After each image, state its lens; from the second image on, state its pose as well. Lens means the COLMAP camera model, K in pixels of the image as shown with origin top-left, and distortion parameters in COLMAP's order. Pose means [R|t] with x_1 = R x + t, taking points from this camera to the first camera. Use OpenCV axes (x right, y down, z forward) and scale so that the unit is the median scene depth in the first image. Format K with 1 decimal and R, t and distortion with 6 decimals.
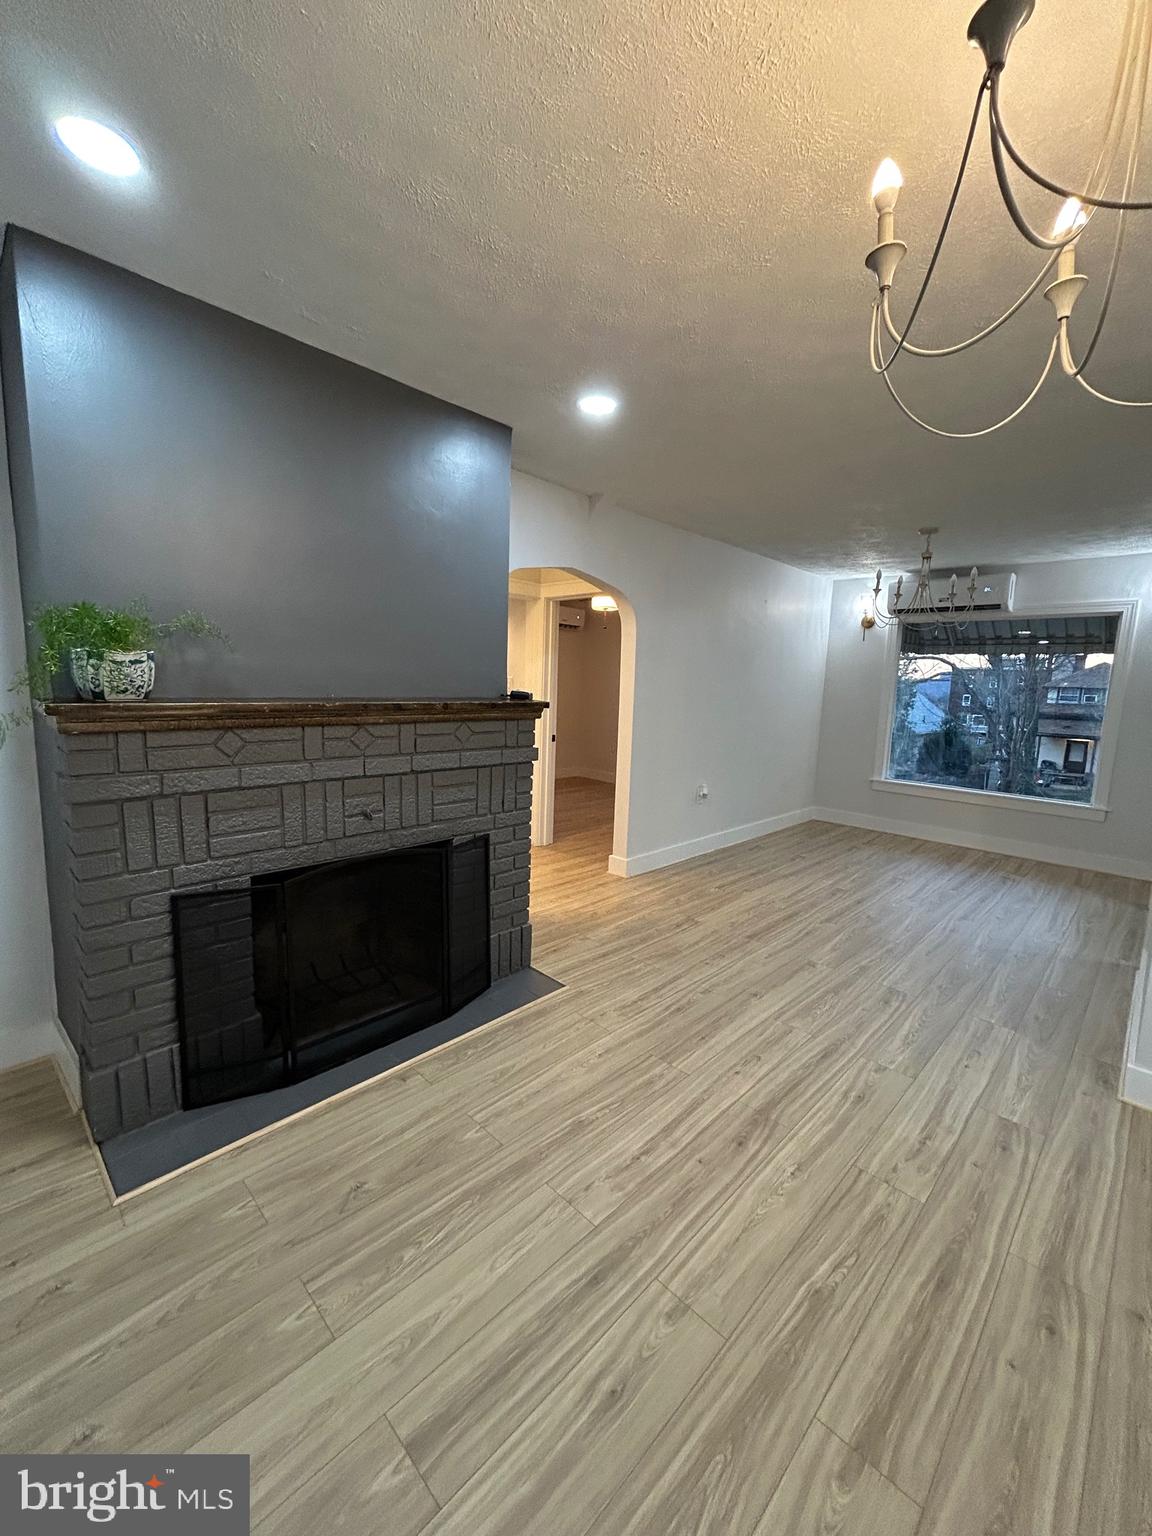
lens RADIAL K [[618.9, 0, 579.2], [0, 618.9, 764.2], [0, 0, 1]] dist [0.000328, 0.000175]
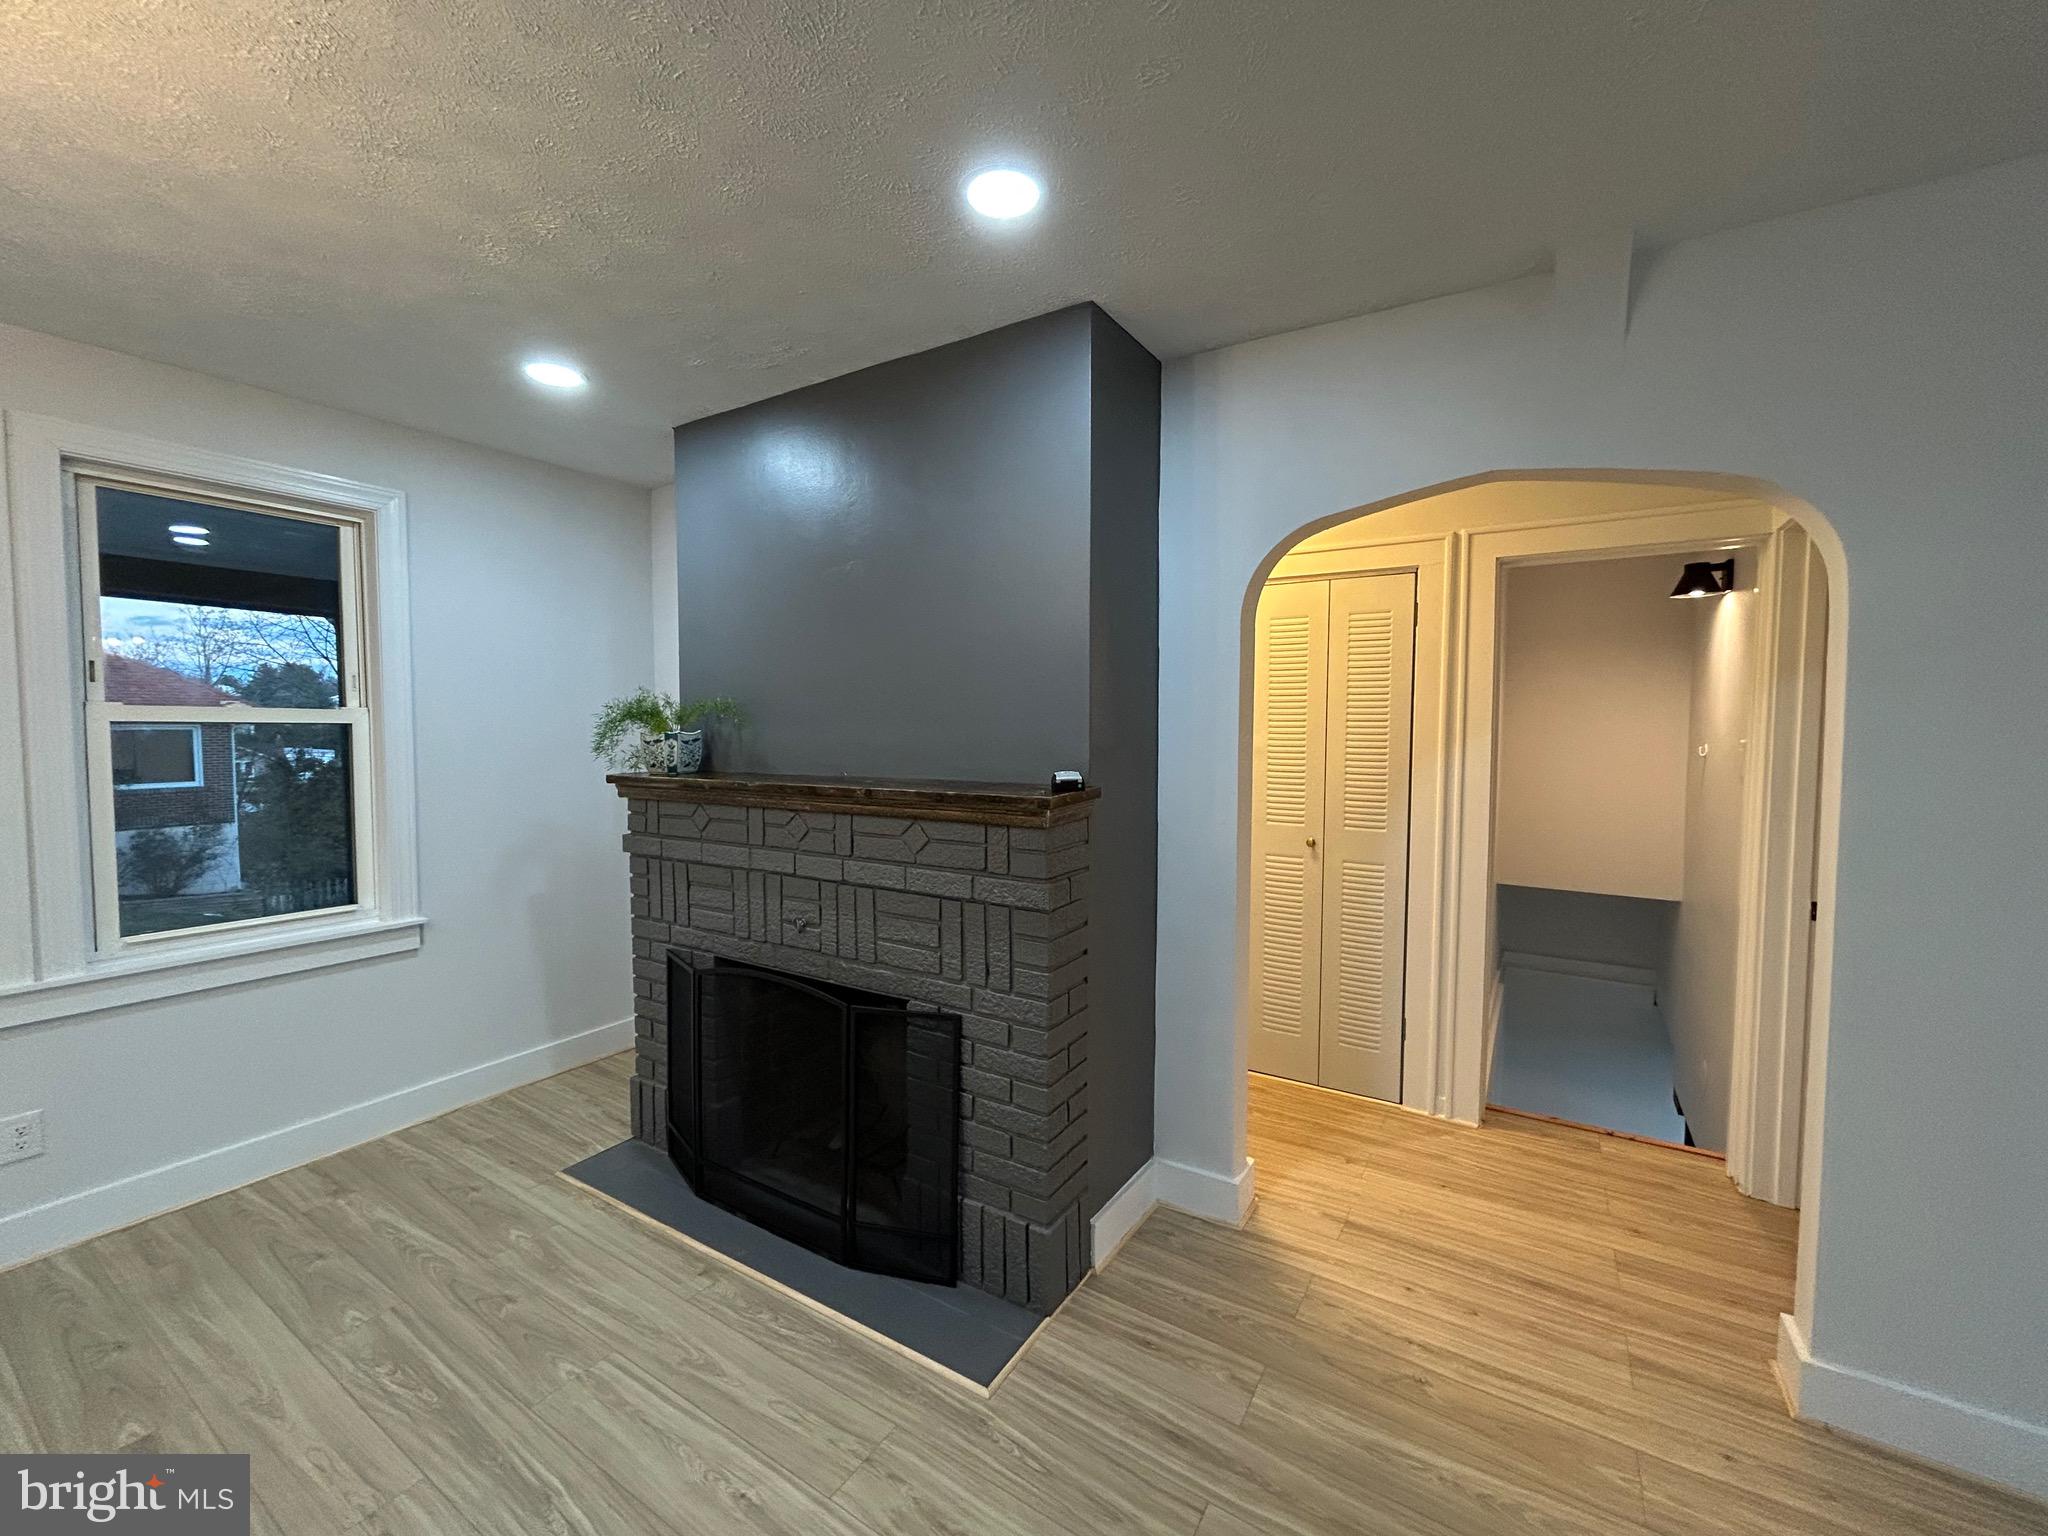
lens RADIAL K [[825.1, 0, 1020.2], [0, 825.1, 768.3], [0, 0, 1]] dist [0.000328, 0.000175]
pose [[0.205823, 0.017332, -0.978436, 0.850494], [-0.124520, 0.992180, -0.008618, -0.163356], [0.970635, 0.123609, 0.206372, 1.182138]]
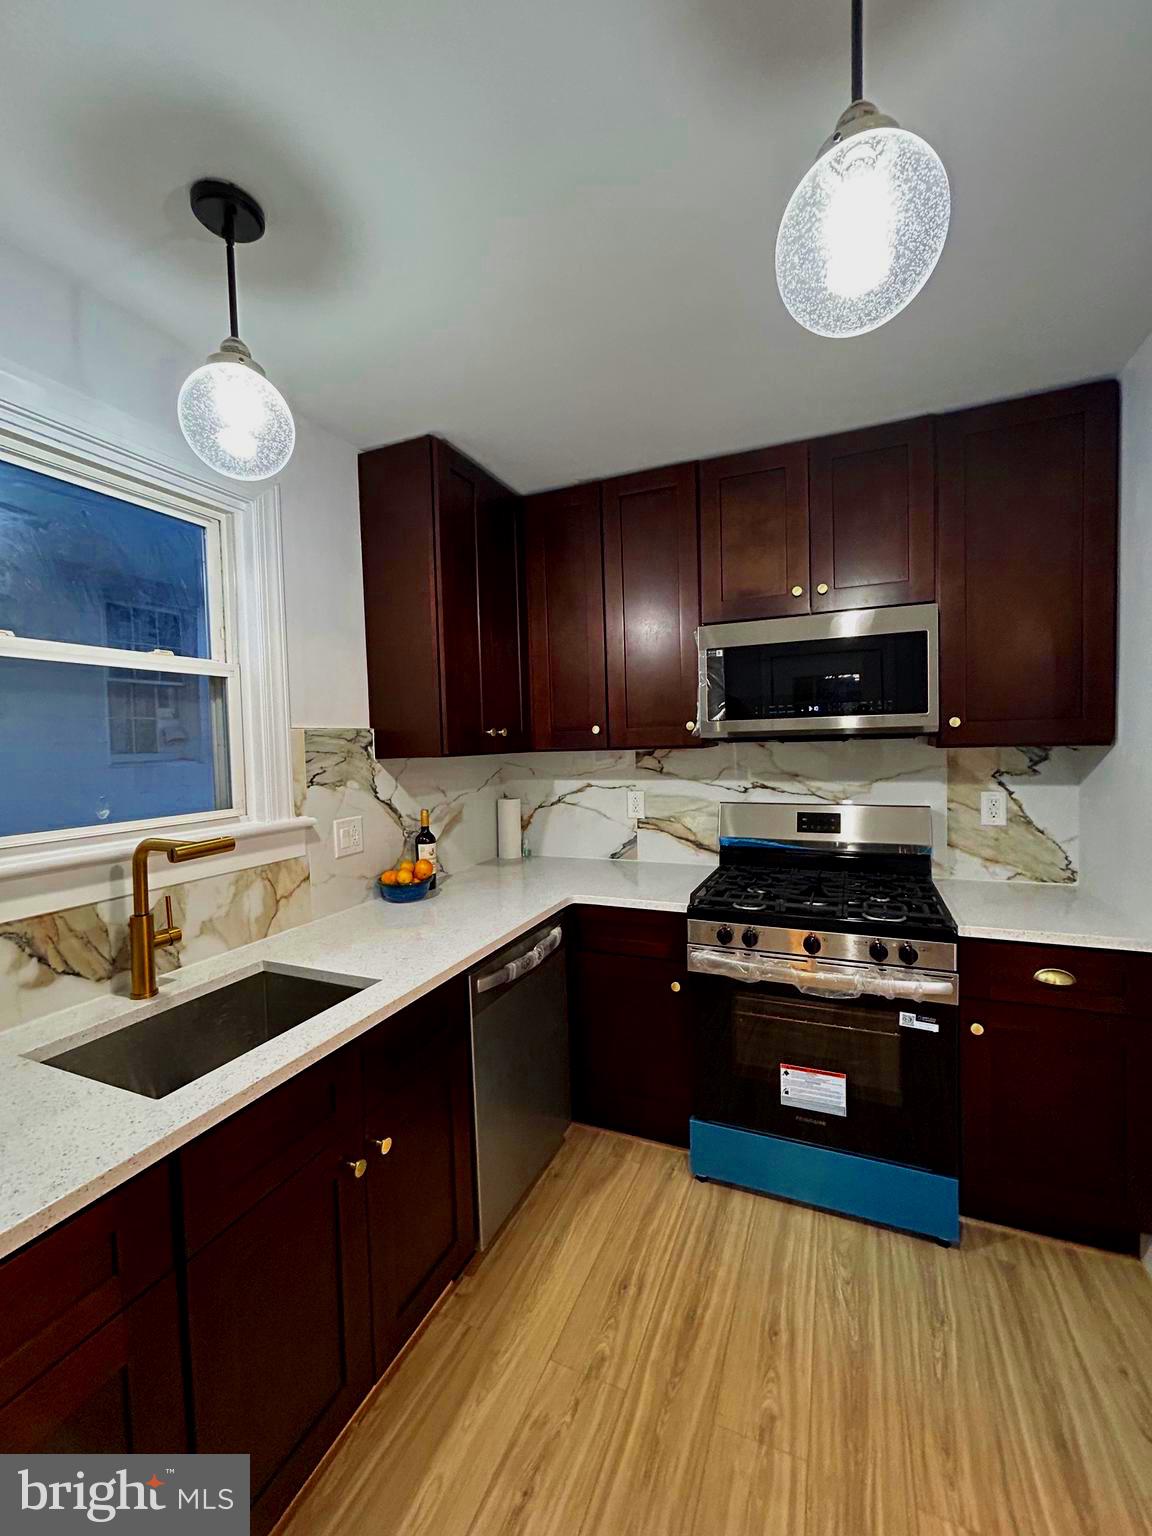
lens RADIAL K [[618.9, 0, 575.3], [0, 618.9, 764.0], [0, 0, 1]] dist [0.000328, 0.000175]
pose [[-0.931415, -0.000978, -0.363957, 0.447431], [-0.054006, 0.989298, 0.135549, -0.189437], [0.359930, 0.145908, -0.921500, 1.307588]]
